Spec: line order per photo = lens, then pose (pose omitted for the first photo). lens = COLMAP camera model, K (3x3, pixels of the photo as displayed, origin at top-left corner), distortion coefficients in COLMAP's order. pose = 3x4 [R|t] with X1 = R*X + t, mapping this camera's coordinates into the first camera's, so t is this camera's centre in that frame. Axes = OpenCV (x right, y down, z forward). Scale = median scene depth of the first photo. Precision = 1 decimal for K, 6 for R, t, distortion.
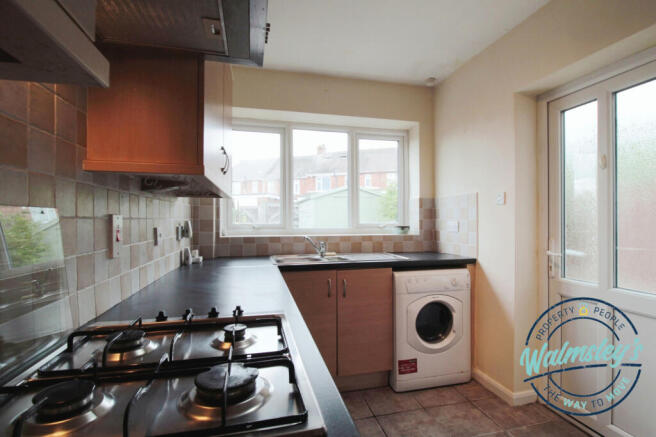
lens RADIAL K [[320.8, 0, 331.1], [0, 320.8, 219.7], [0, 0, 1]] dist [0.019960, 0.000126]
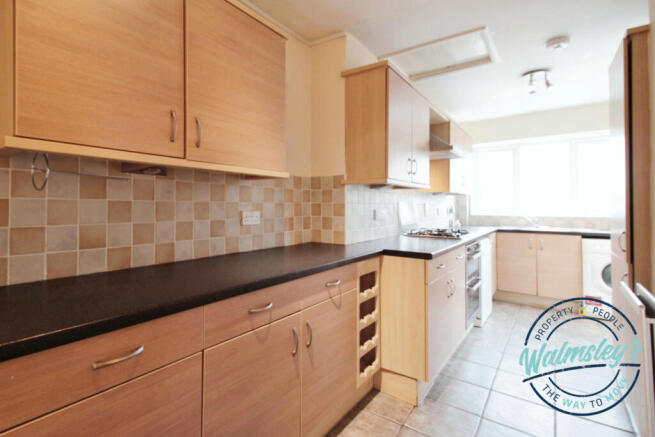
lens RADIAL K [[320.3, 0, 322.7], [0, 320.3, 212.6], [0, 0, 1]] dist [0.019960, 0.000126]
pose [[0.660730, 0.013342, -0.750505, 0.487861], [0.002645, 0.999794, 0.020103, 0.001612], [0.750619, -0.015268, 0.660559, -0.885062]]
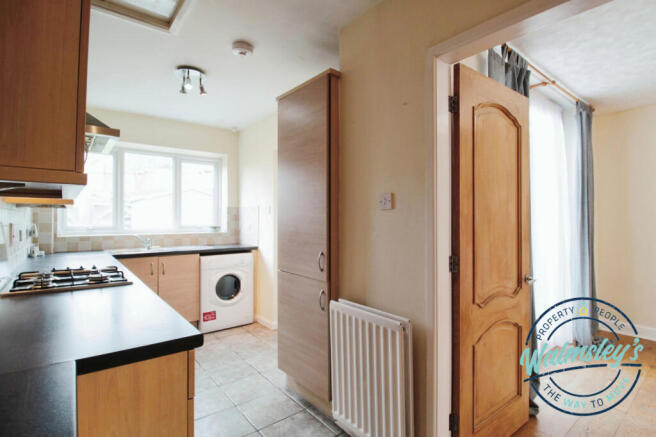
lens RADIAL K [[320.8, 0, 325.2], [0, 320.8, 214.8], [0, 0, 1]] dist [0.019960, 0.000126]
pose [[0.905785, 0.006368, 0.423689, 0.073321], [-0.001979, 0.999940, -0.010797, -0.021486], [-0.423732, 0.008941, 0.905743, -0.610999]]
